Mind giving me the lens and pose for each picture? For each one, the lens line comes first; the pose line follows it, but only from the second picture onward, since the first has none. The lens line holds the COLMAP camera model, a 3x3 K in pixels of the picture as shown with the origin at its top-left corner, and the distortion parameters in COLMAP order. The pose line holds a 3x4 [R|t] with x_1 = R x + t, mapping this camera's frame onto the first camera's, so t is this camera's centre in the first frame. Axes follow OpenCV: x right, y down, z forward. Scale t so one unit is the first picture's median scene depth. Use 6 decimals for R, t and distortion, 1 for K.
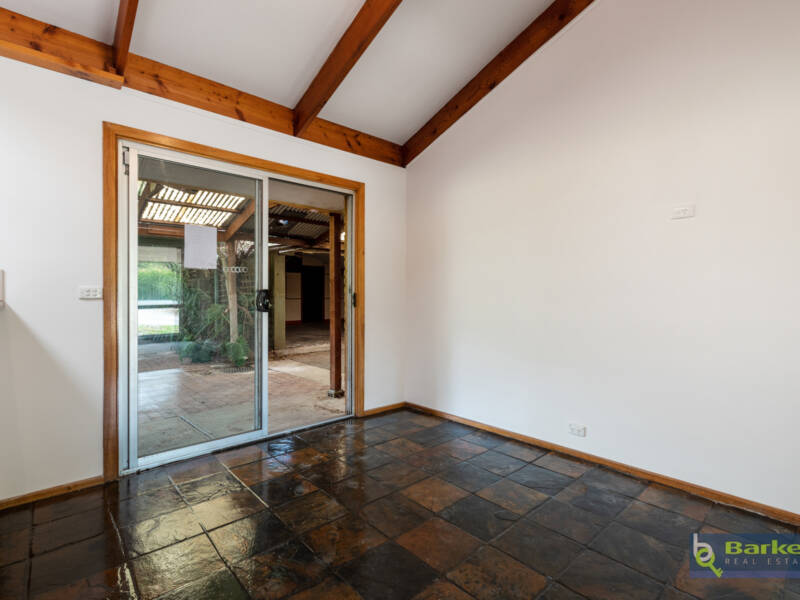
lens RADIAL K [[389.6, 0, 400.0], [0, 389.6, 300.0], [0, 0, 1]] dist [0.000125, -0.000300]
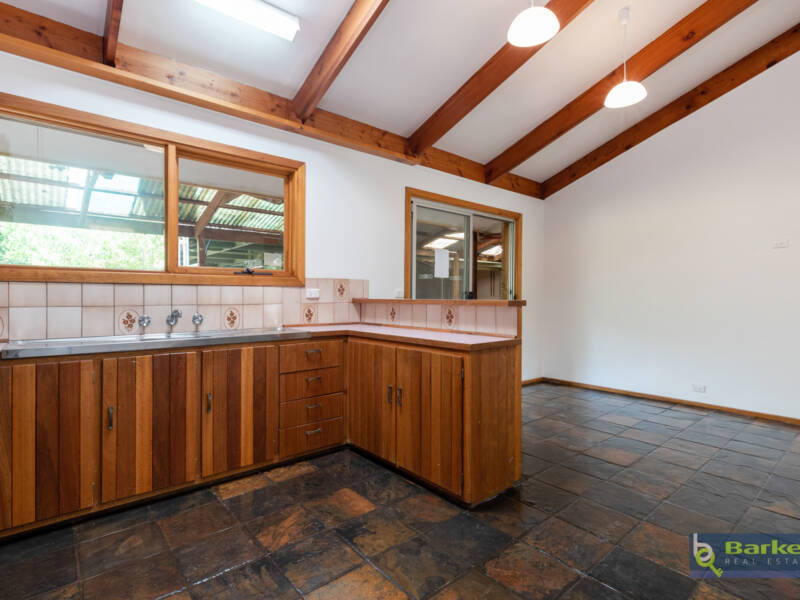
lens RADIAL K [[410.3, 0, 400.0], [0, 410.3, 300.0], [0, 0, 1]] dist [0.001239, 0.000225]
pose [[0.999610, 0.003160, -0.027763, -0.567626], [-0.003333, 0.999975, -0.006185, 0.013414], [0.027743, 0.006276, 0.999595, -0.524648]]
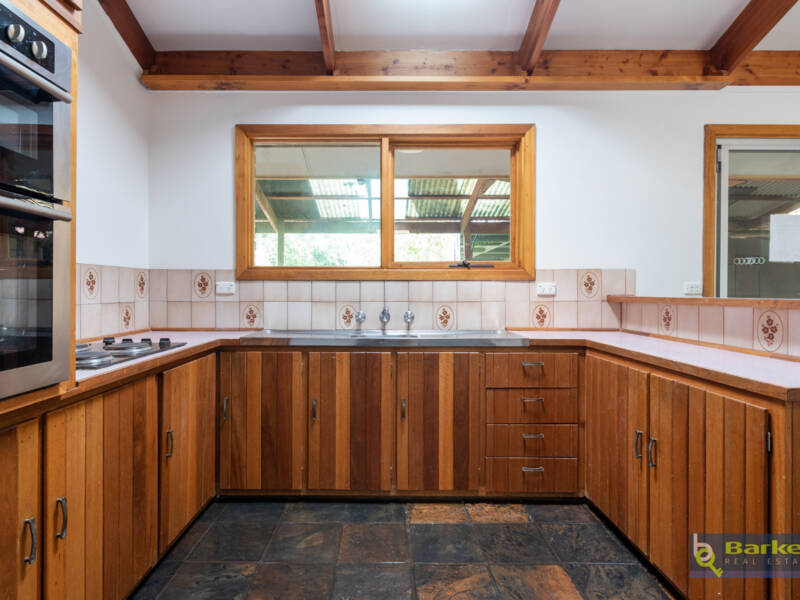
lens RADIAL K [[434.7, 0, 385.0], [0, 434.7, 292.2], [0, 0, 1]] dist [0.001080, -0.001171]
pose [[0.739883, 0.003029, -0.672729, -0.470685], [-0.012472, 0.999880, -0.009216, 0.009132], [0.672620, 0.015209, 0.739832, -0.334132]]
